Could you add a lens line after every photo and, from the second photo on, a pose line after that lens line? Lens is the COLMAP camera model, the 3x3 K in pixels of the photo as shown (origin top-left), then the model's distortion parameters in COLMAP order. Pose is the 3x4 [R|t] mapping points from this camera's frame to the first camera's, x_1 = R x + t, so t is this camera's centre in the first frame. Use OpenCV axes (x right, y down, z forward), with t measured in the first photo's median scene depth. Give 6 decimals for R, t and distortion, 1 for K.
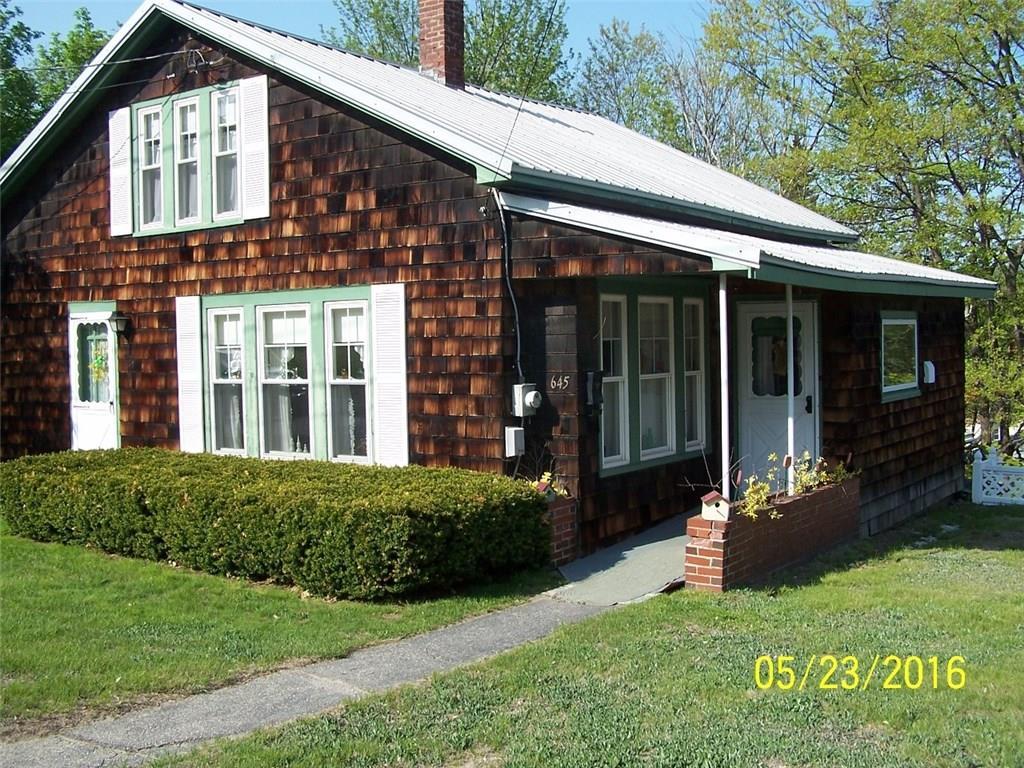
lens RADIAL K [[1167.3, 0, 512.0], [0, 1167.3, 384.0], [0, 0, 1]] dist [-0.109364, 0.031600]
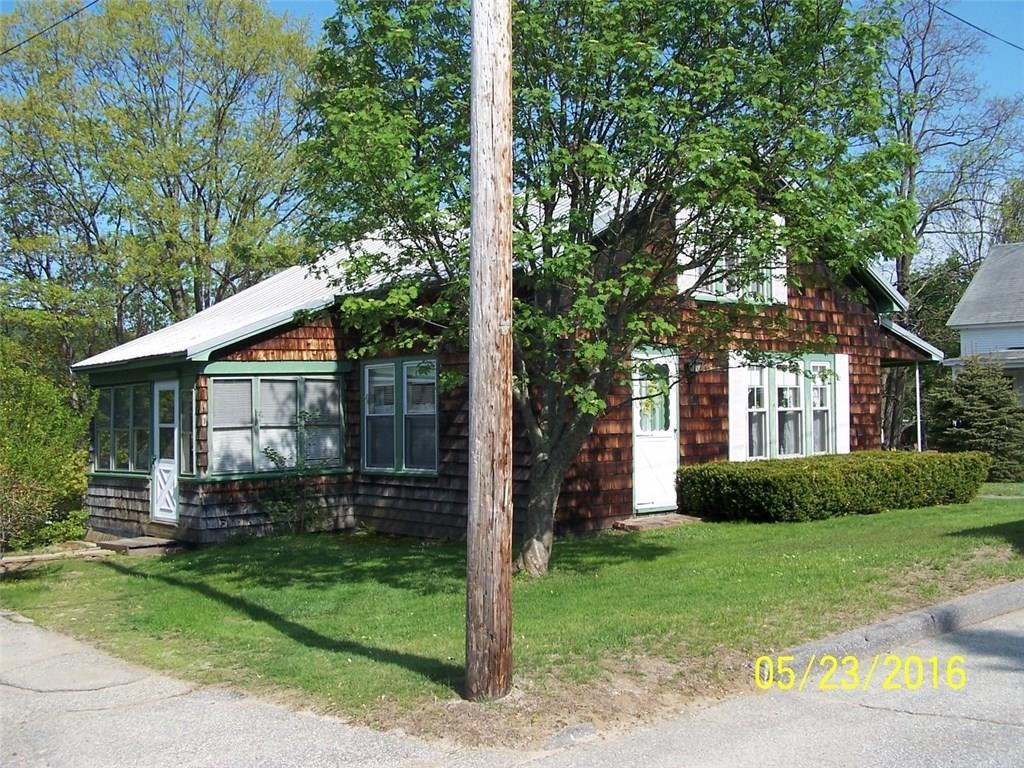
lens RADIAL K [[1167.3, 0, 512.0], [0, 1167.3, 384.0], [0, 0, 1]] dist [-0.109364, 0.031600]
pose [[0.194443, 0.023632, 0.980629, -1.871642], [0.034201, 0.998939, -0.030855, -0.000613], [-0.980317, 0.039538, 0.193429, 1.089264]]
